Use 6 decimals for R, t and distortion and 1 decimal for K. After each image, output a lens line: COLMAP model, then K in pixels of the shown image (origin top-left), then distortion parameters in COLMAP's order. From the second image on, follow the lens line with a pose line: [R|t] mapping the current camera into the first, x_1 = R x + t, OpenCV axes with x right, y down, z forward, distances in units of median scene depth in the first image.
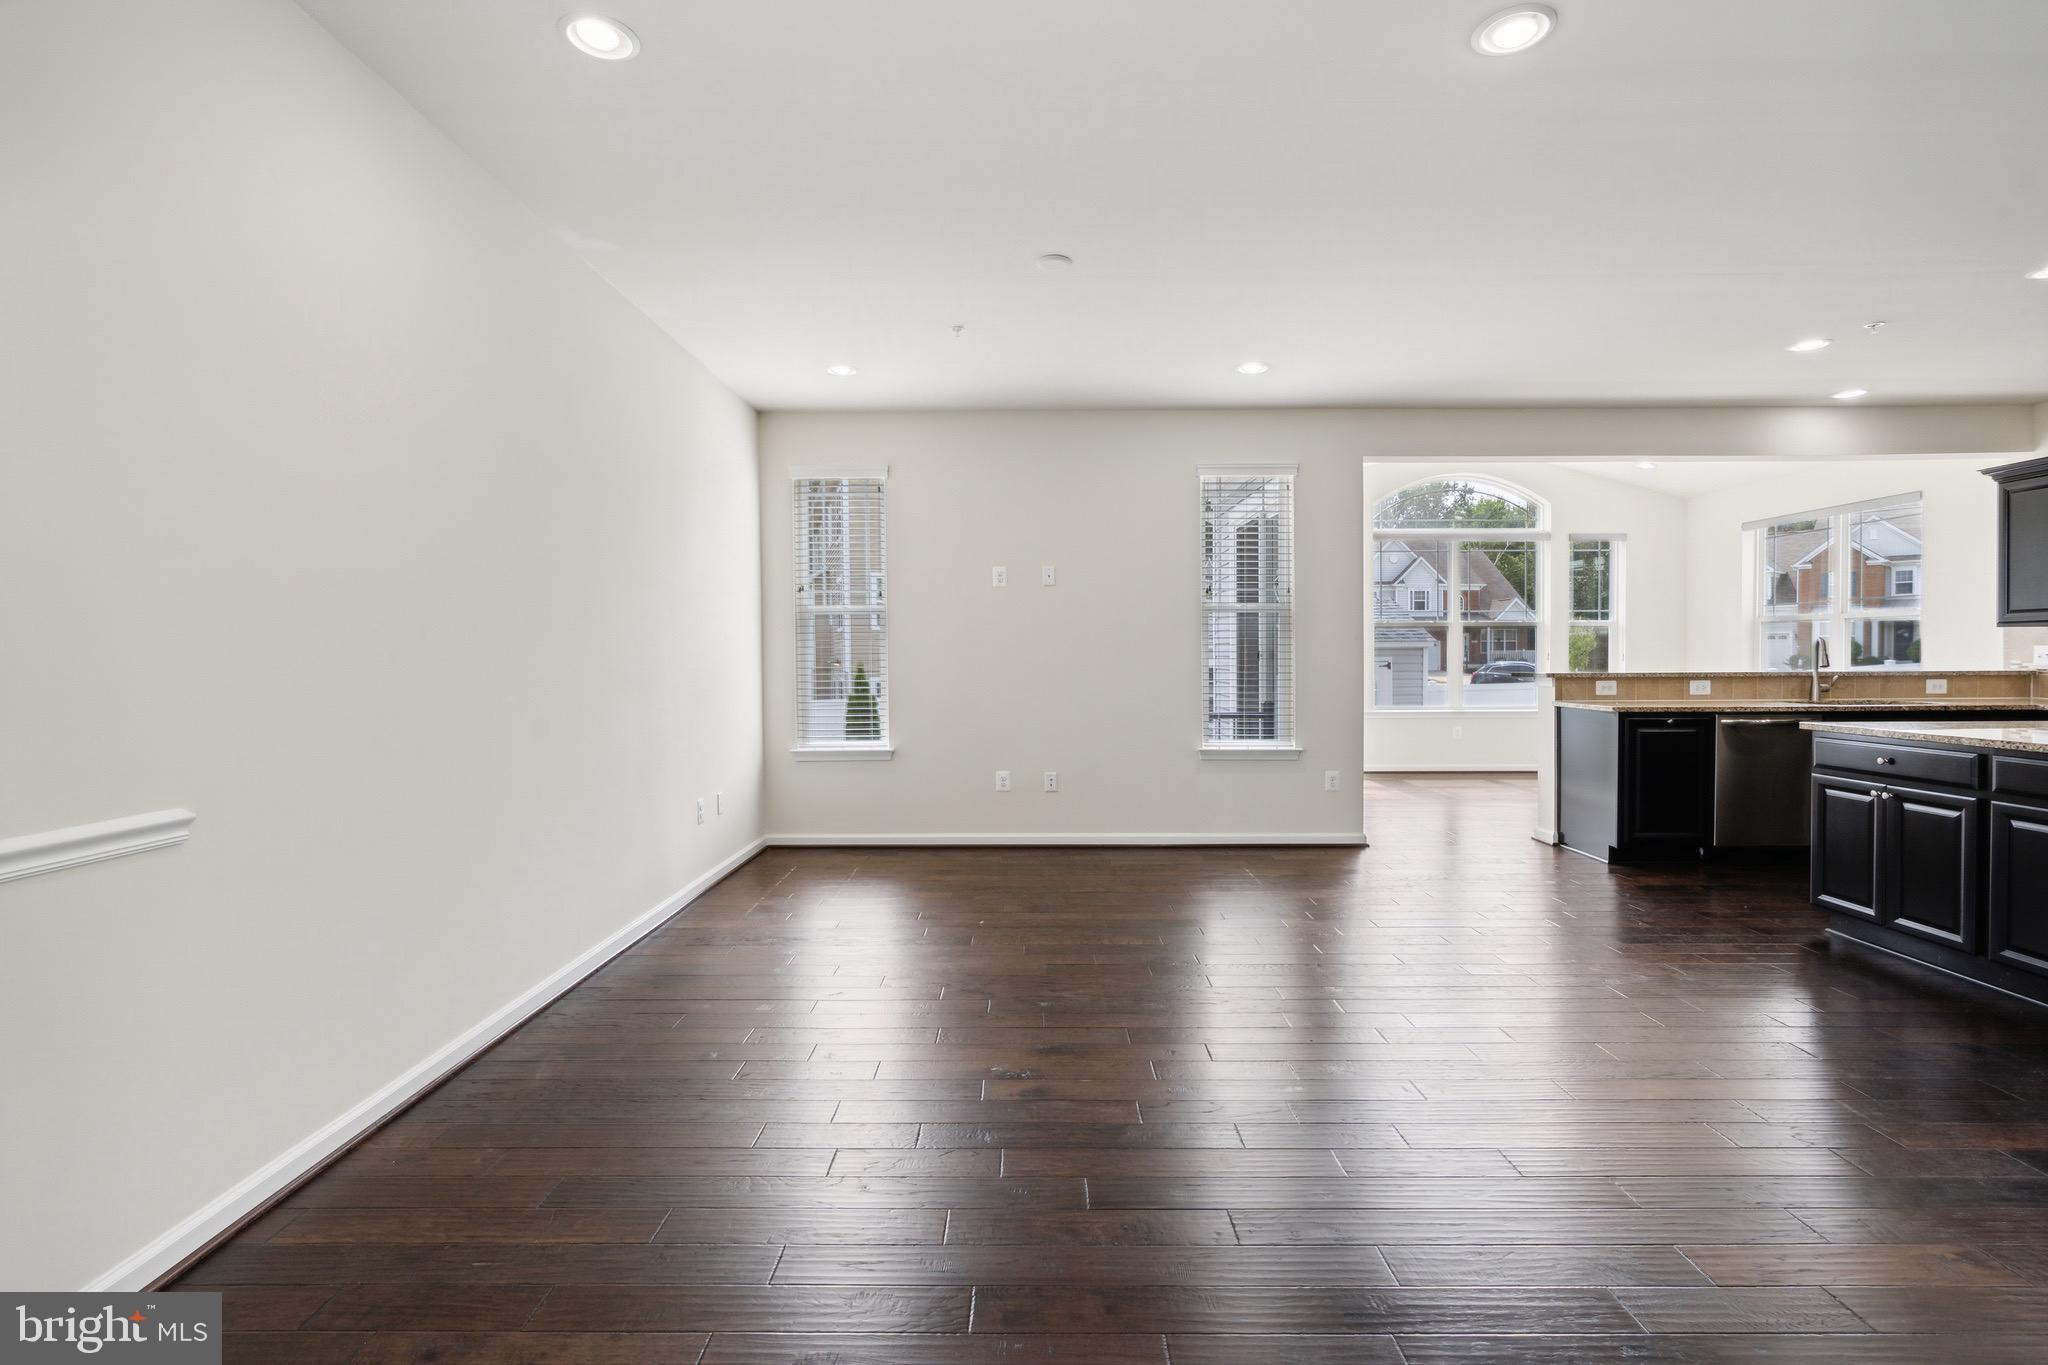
lens RADIAL K [[960.1, 0, 1026.0], [0, 960.1, 670.2], [0, 0, 1]] dist [-0.001315, 0.000383]
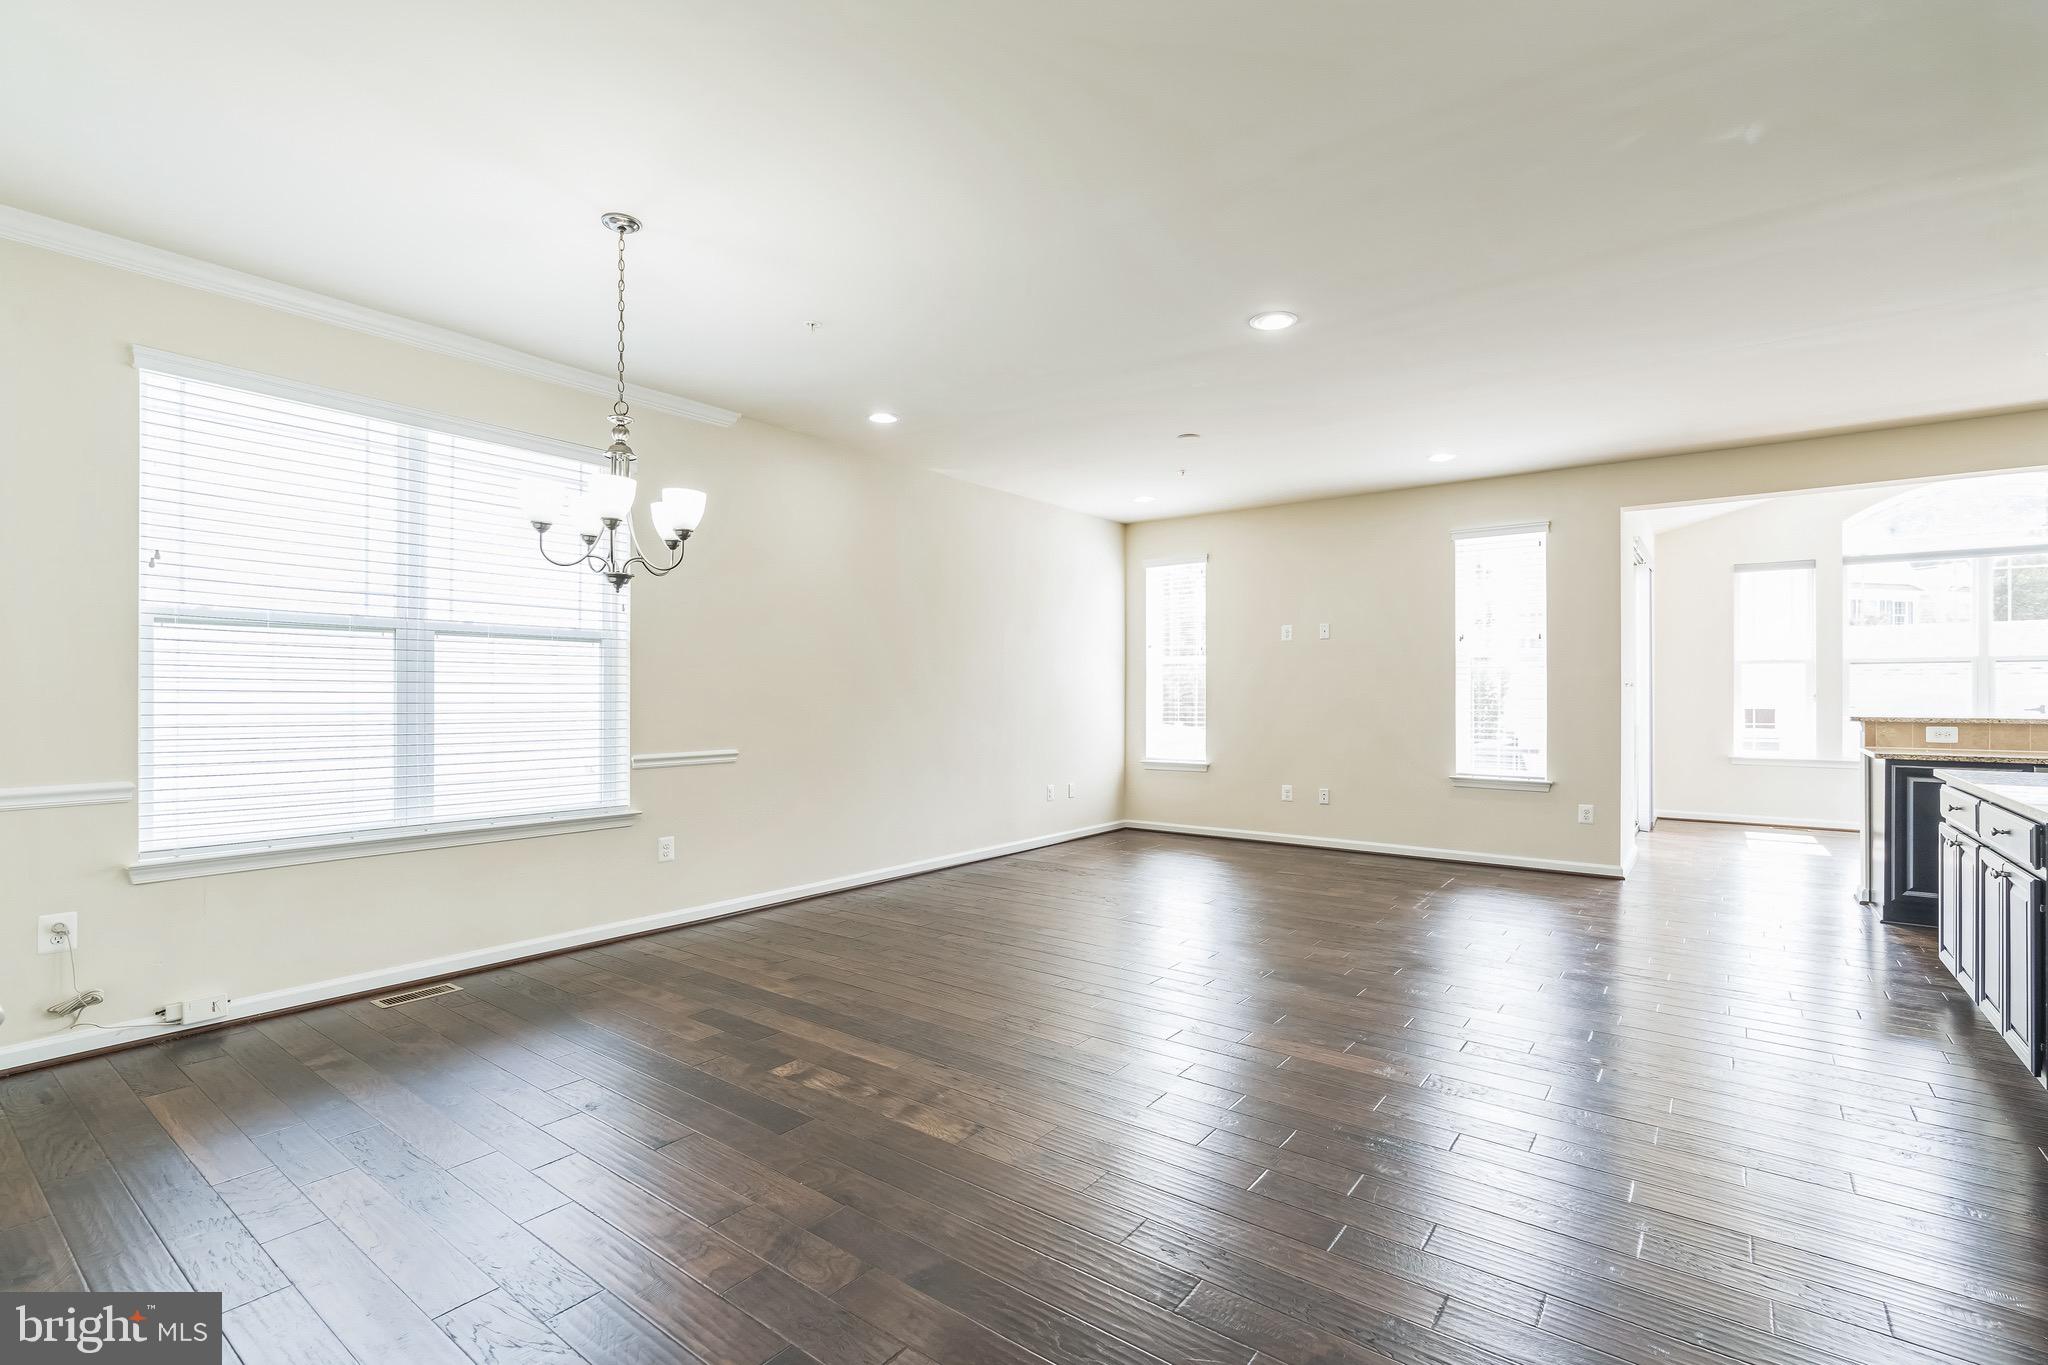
lens RADIAL K [[932.6, 0, 1023.0], [0, 932.6, 689.1], [0, 0, 1]] dist [-0.002340, -0.000166]
pose [[0.800331, 0.001755, -0.599556, 0.440616], [-0.012298, 0.999833, -0.013491, -0.001842], [0.599432, 0.018171, 0.800219, -0.207641]]
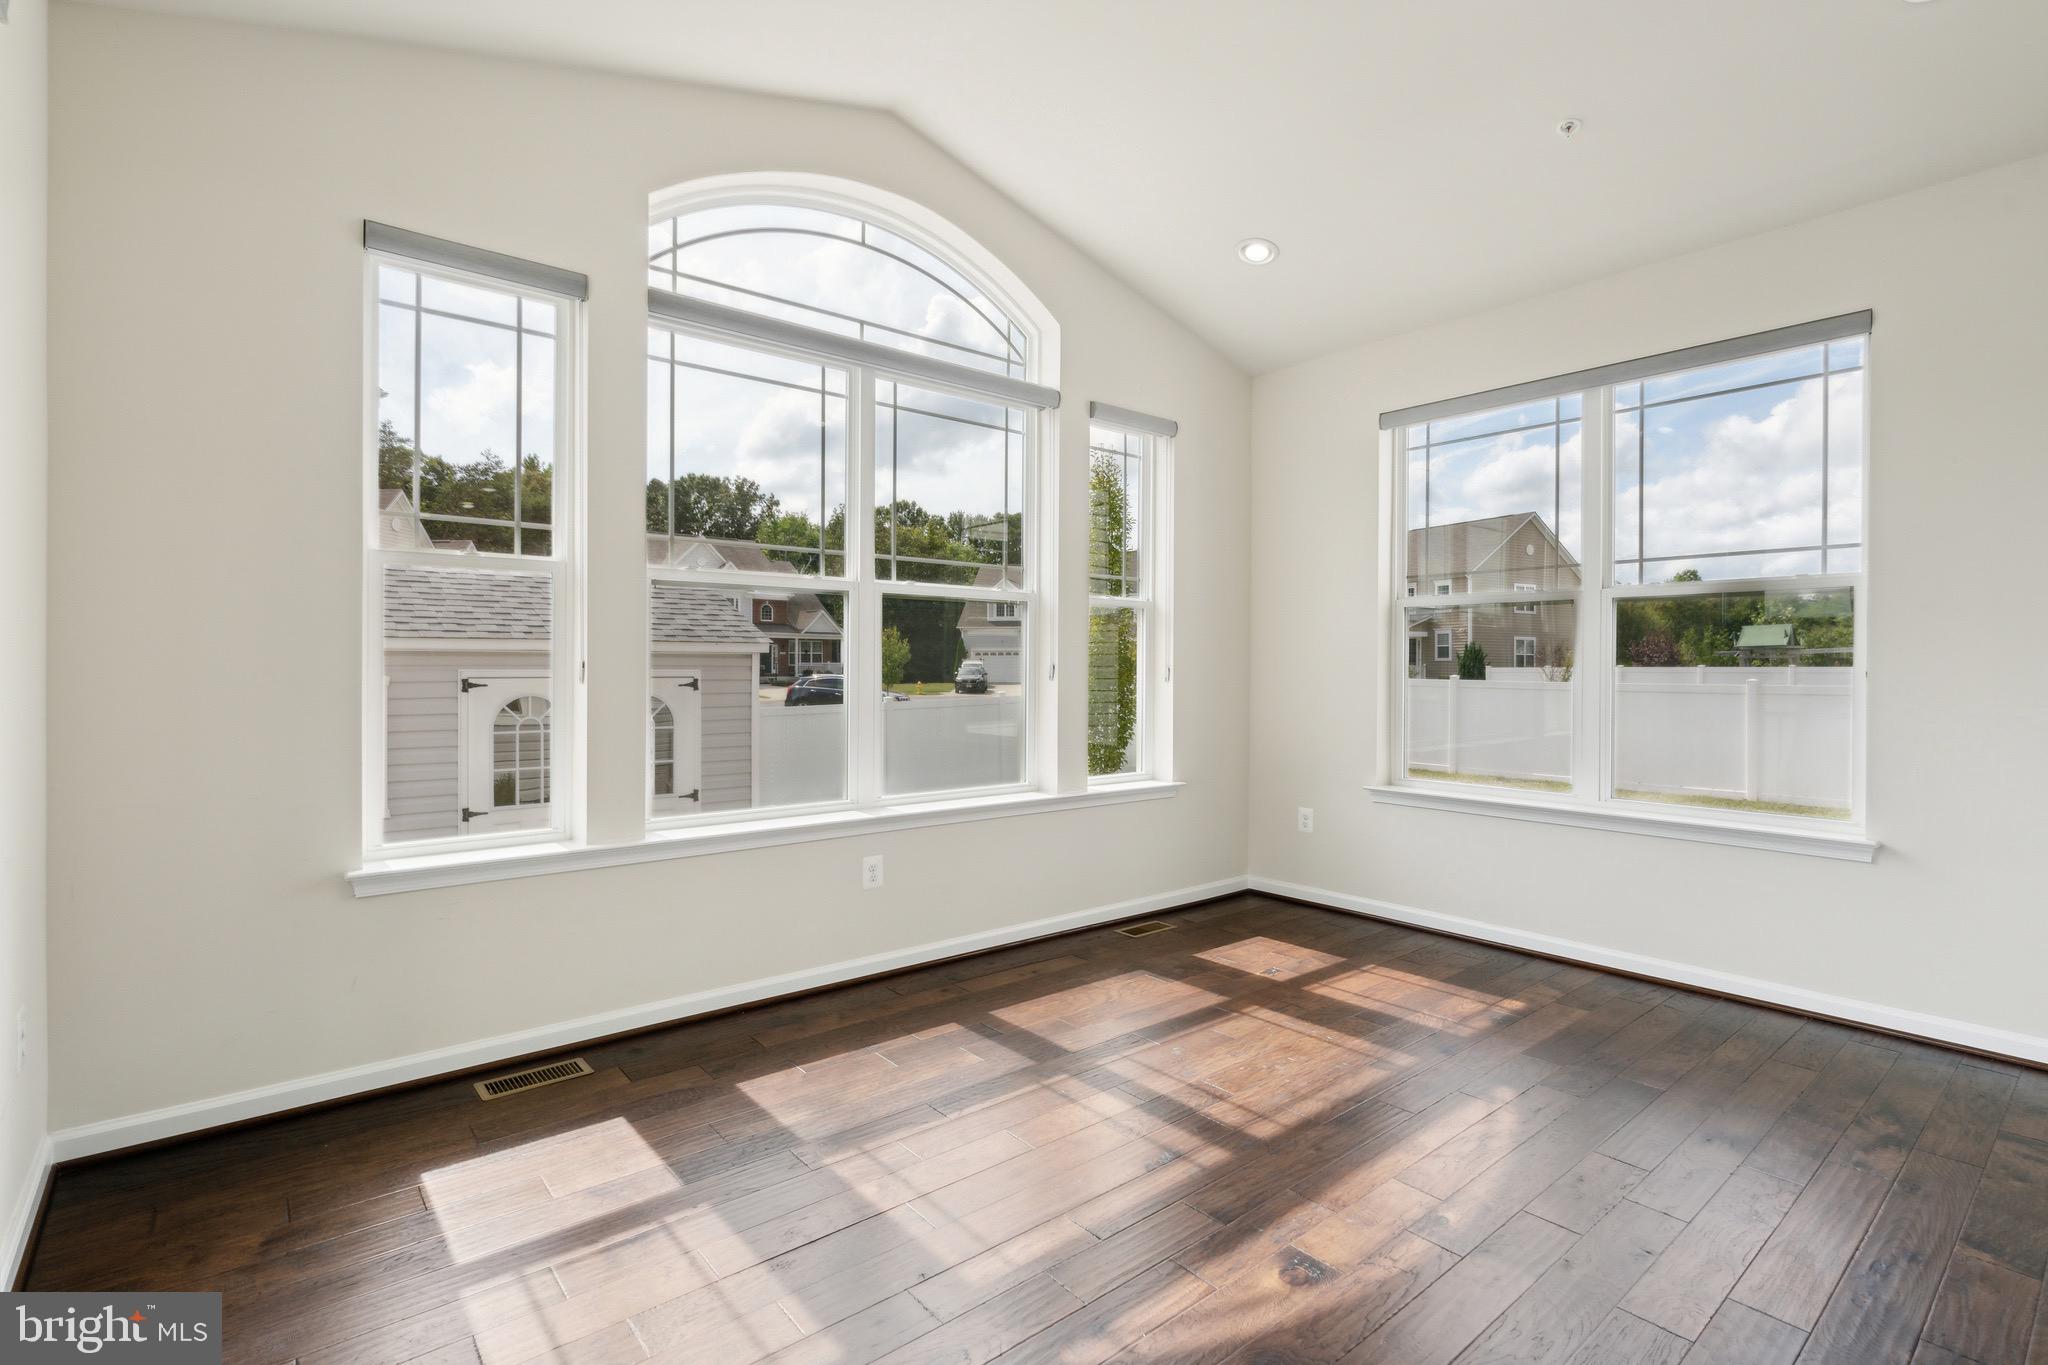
lens RADIAL K [[960.1, 0, 1026.0], [0, 960.1, 670.2], [0, 0, 1]] dist [-0.001315, 0.000383]
pose [[0.769798, 0.002255, 0.638284, 0.411195], [0.005417, 0.999935, -0.010066, -0.018417], [-0.638265, 0.011206, 0.769735, 1.085783]]
